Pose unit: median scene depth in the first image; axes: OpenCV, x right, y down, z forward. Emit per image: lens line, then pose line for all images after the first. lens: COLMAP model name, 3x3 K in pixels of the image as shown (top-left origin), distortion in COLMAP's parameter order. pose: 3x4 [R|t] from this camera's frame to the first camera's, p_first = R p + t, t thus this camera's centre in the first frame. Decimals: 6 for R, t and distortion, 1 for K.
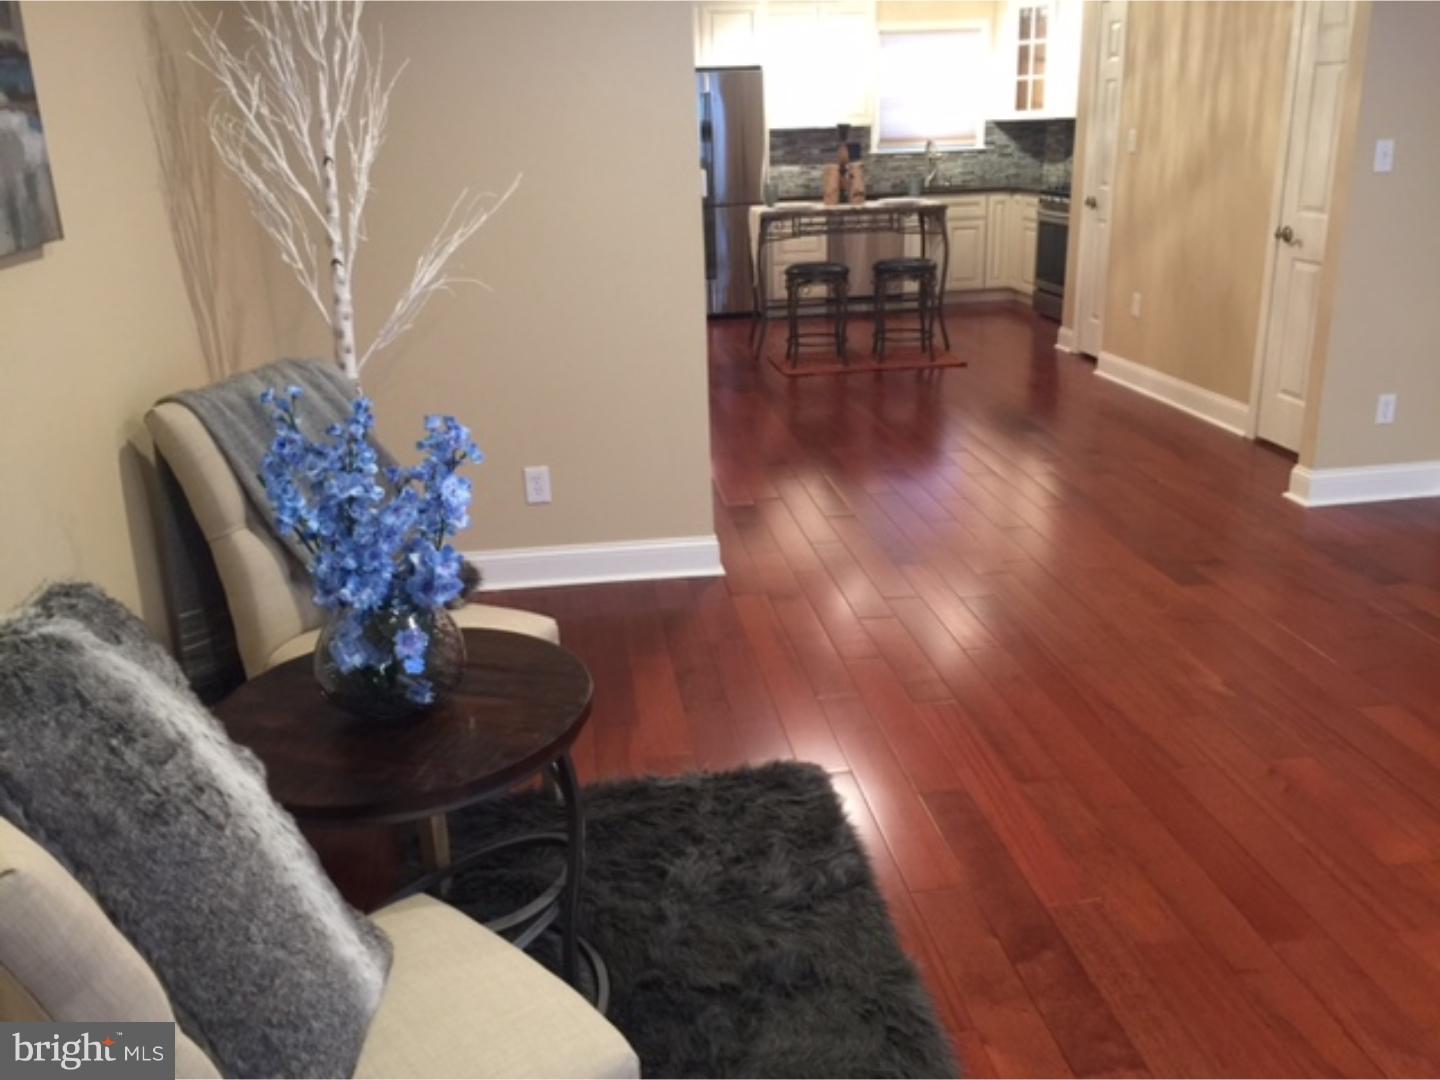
lens RADIAL K [[1223.0, 0, 727.7], [0, 1223.0, 539.9], [0, 0, 1]] dist [0.009077, -0.026152]
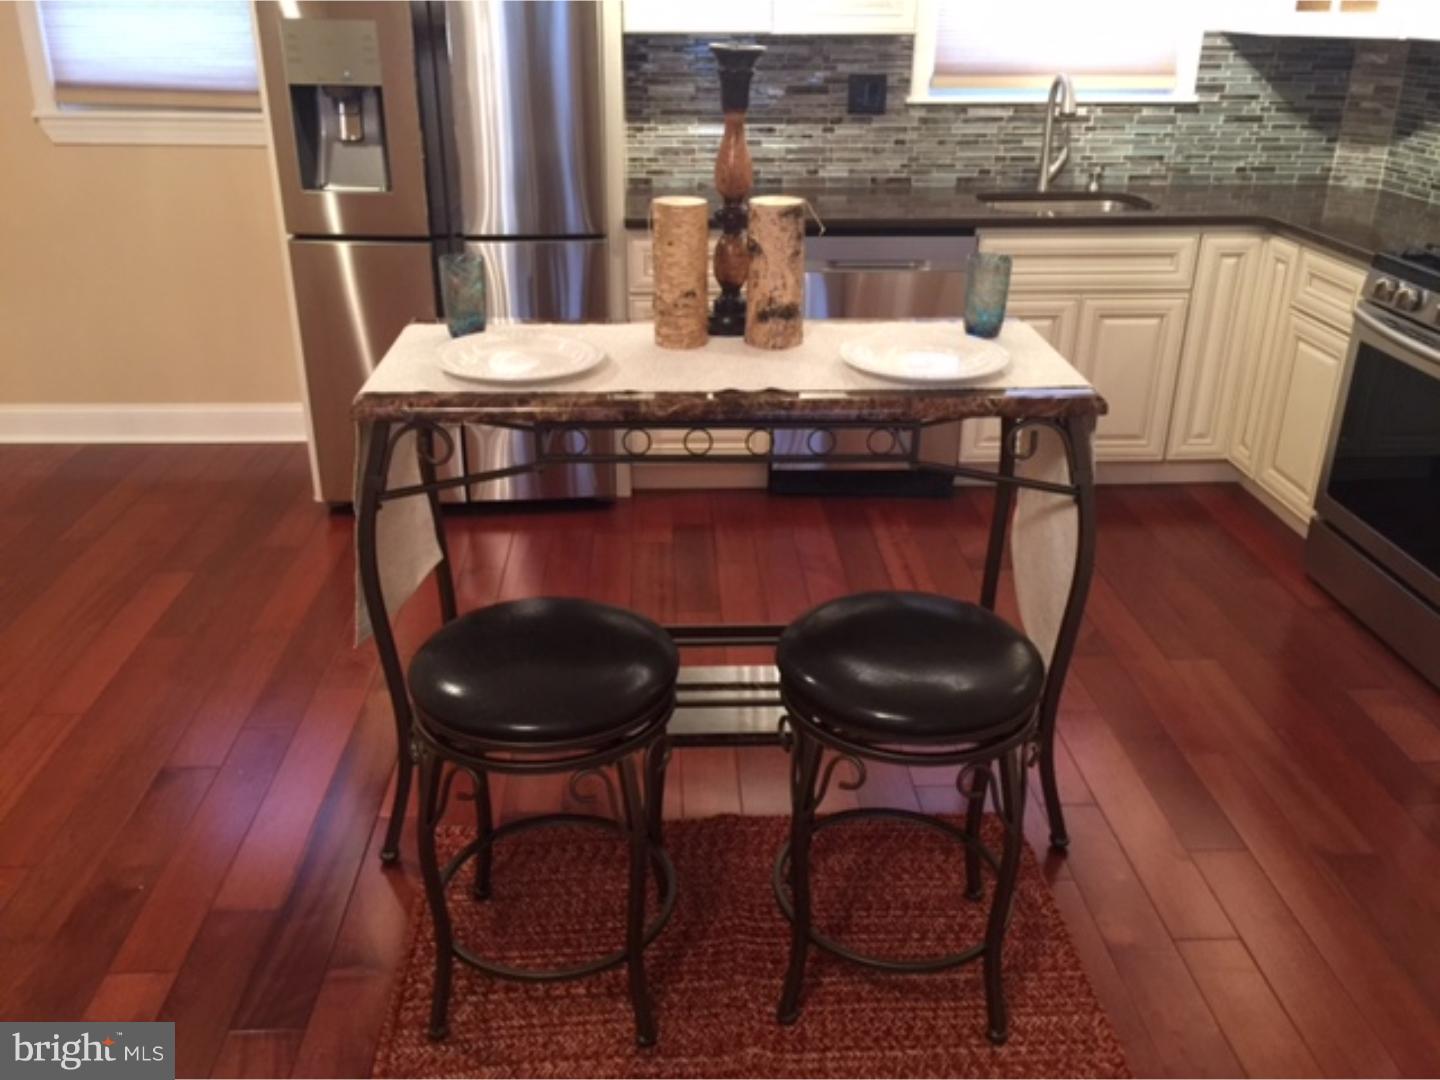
lens RADIAL K [[1223.0, 0, 714.4], [0, 1223.0, 533.4], [0, 0, 1]] dist [0.009077, -0.026152]
pose [[0.994325, 0.075414, -0.075033, 0.097902], [-0.068562, 0.993575, 0.090047, -0.215294], [0.081342, -0.084391, 0.993107, 0.606270]]
